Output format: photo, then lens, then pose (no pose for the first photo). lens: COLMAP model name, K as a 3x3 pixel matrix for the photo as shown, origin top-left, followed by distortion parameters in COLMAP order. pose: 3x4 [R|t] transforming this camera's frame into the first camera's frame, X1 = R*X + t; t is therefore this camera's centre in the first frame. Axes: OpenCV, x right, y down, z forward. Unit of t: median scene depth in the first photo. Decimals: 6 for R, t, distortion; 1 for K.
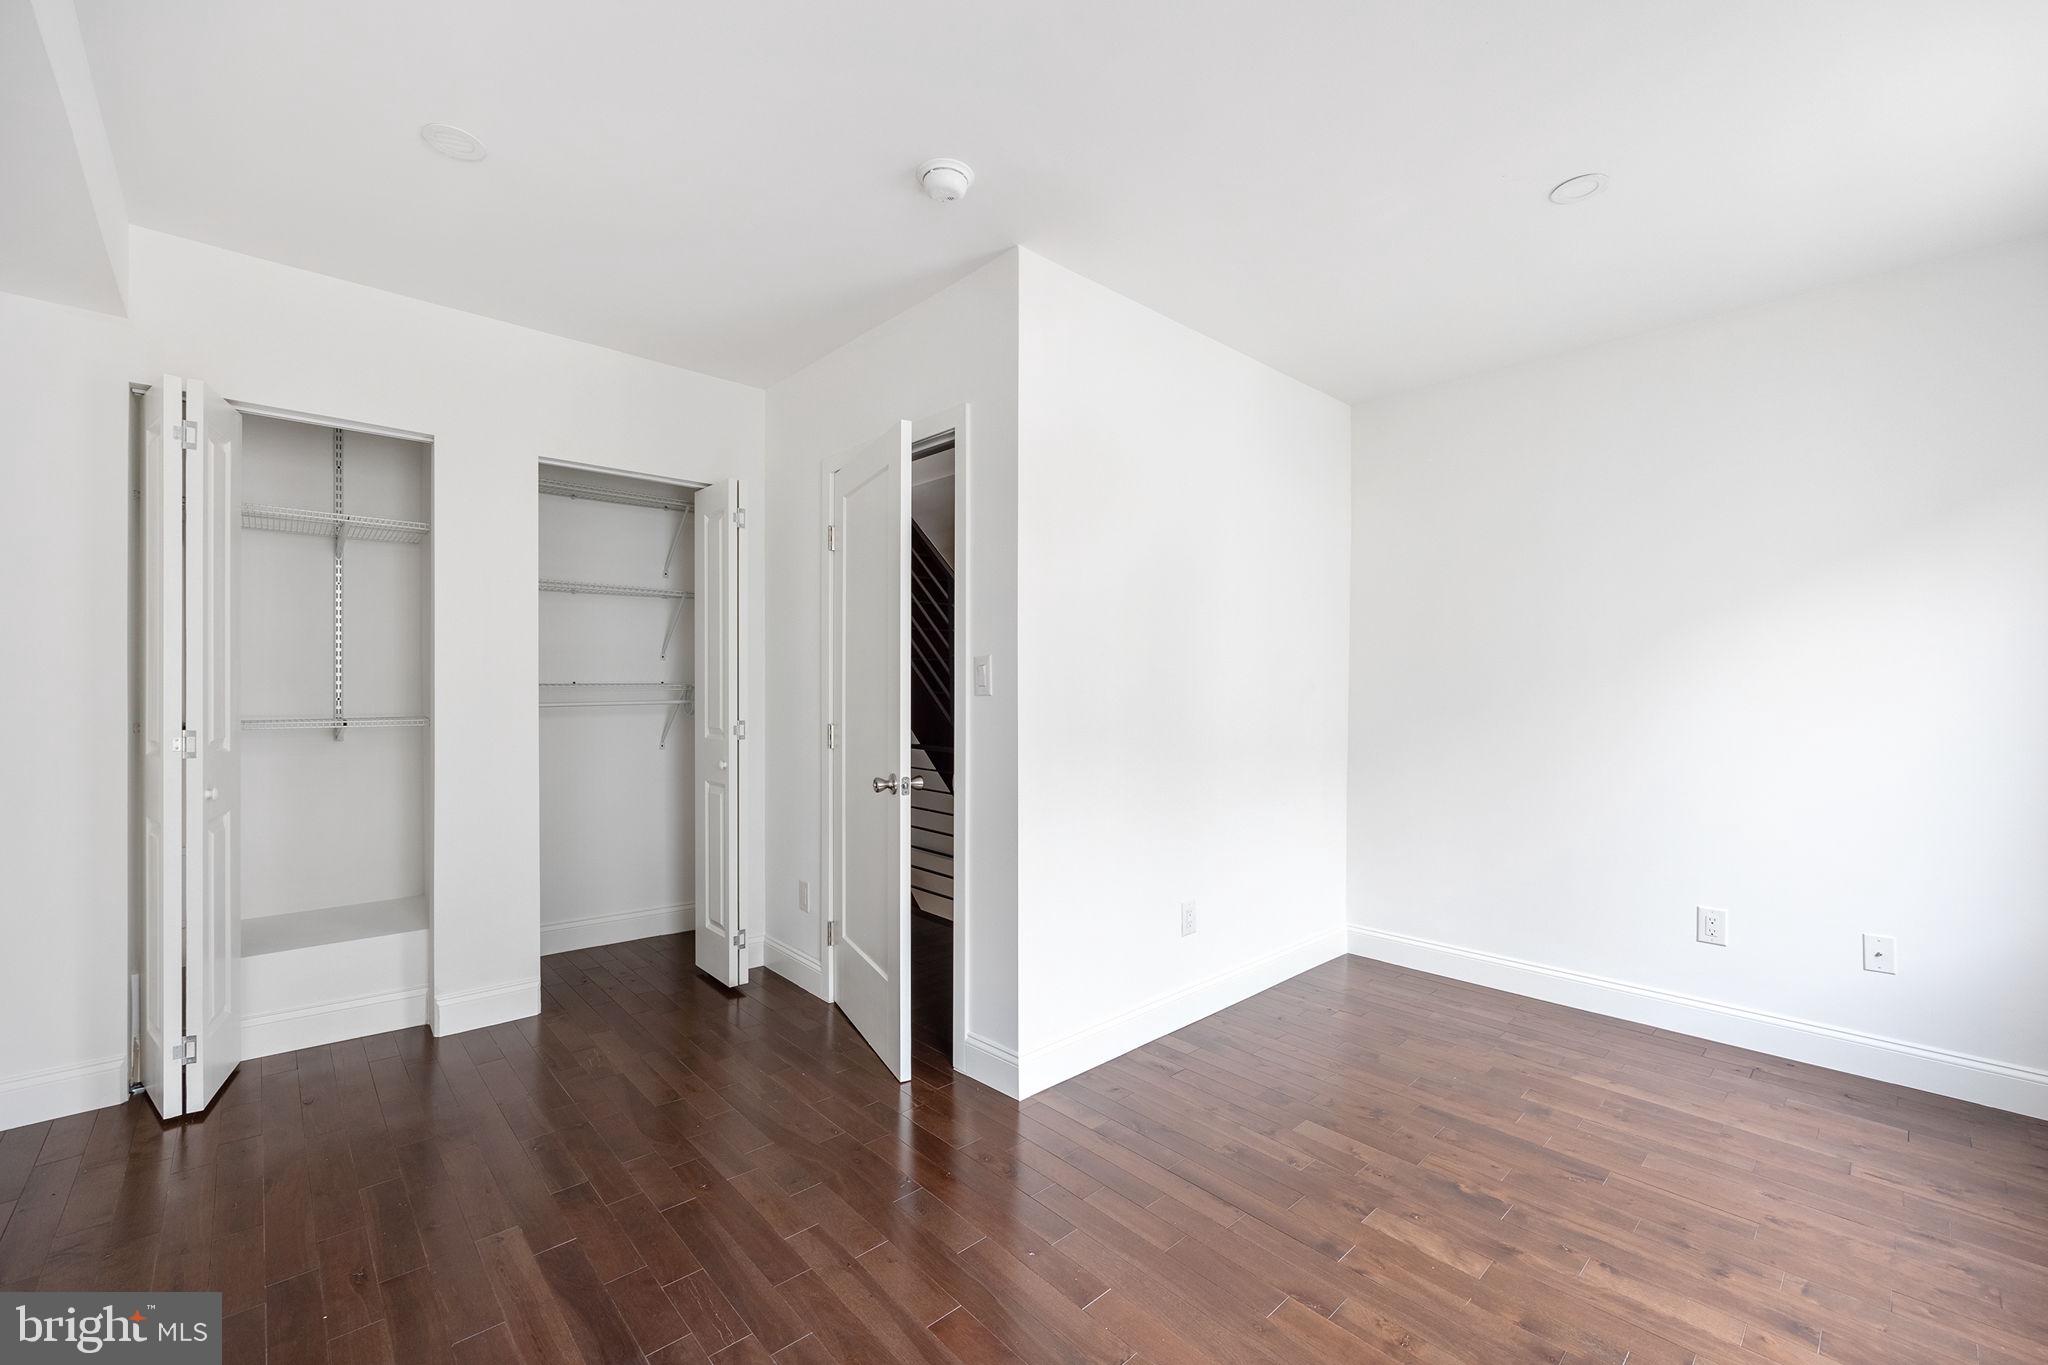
lens RADIAL K [[857.6, 0, 1024.0], [0, 857.6, 682.5], [0, 0, 1]] dist [0.000601, 0.000003]
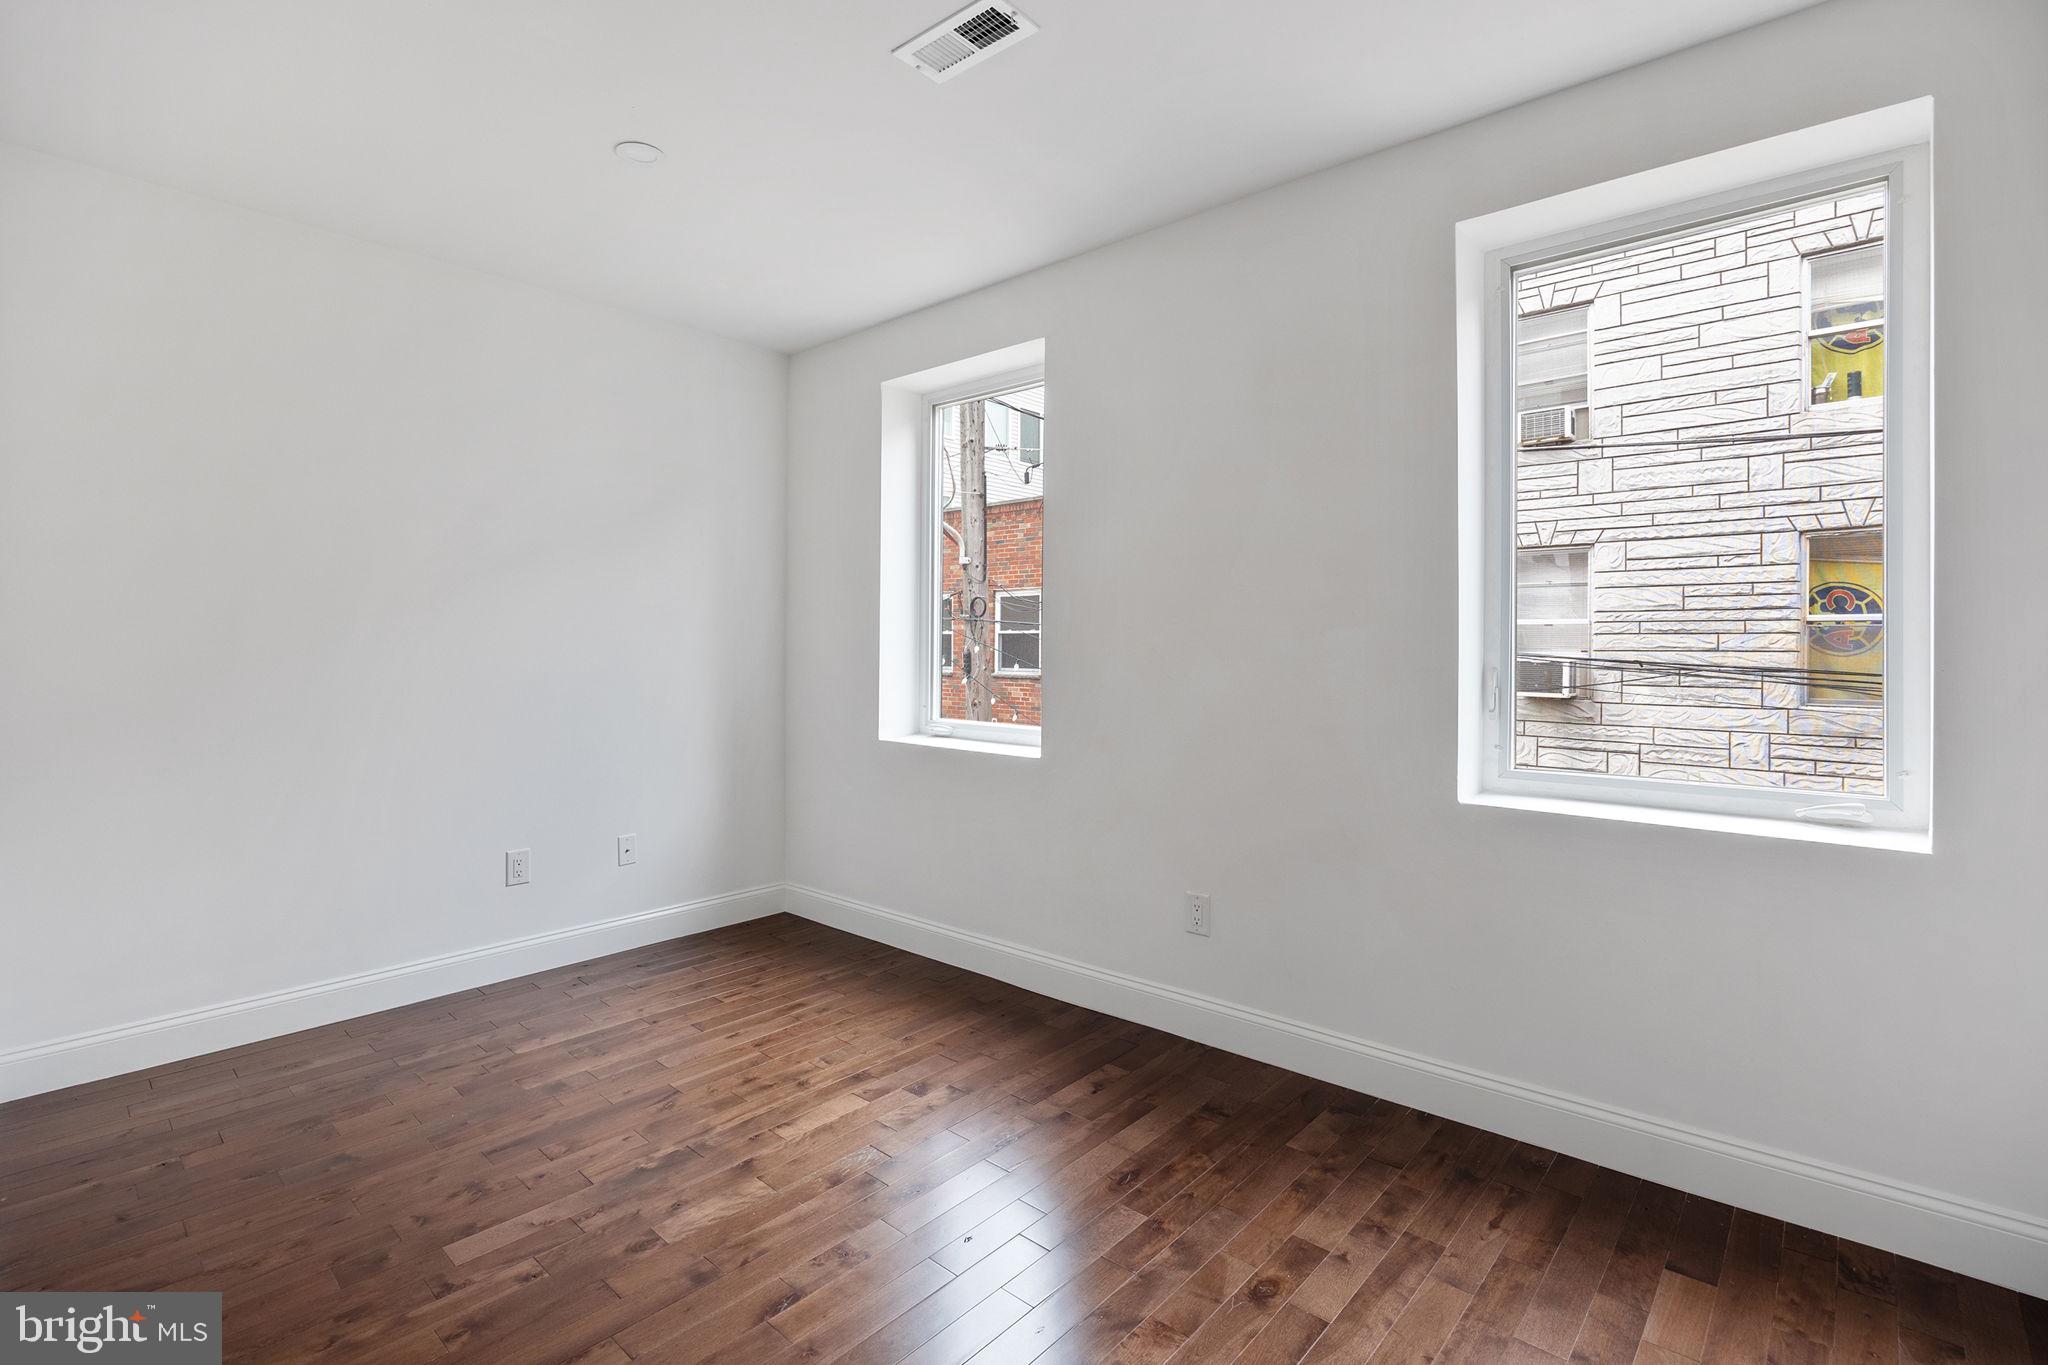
lens RADIAL K [[968.7, 0, 1028.1], [0, 968.7, 635.3], [0, 0, 1]] dist [-0.001370, -0.000191]
pose [[-0.116688, 0.009031, 0.993128, -0.534619], [-0.005674, 0.999936, -0.009760, 0.011684], [-0.993152, -0.006774, -0.116629, 0.633307]]
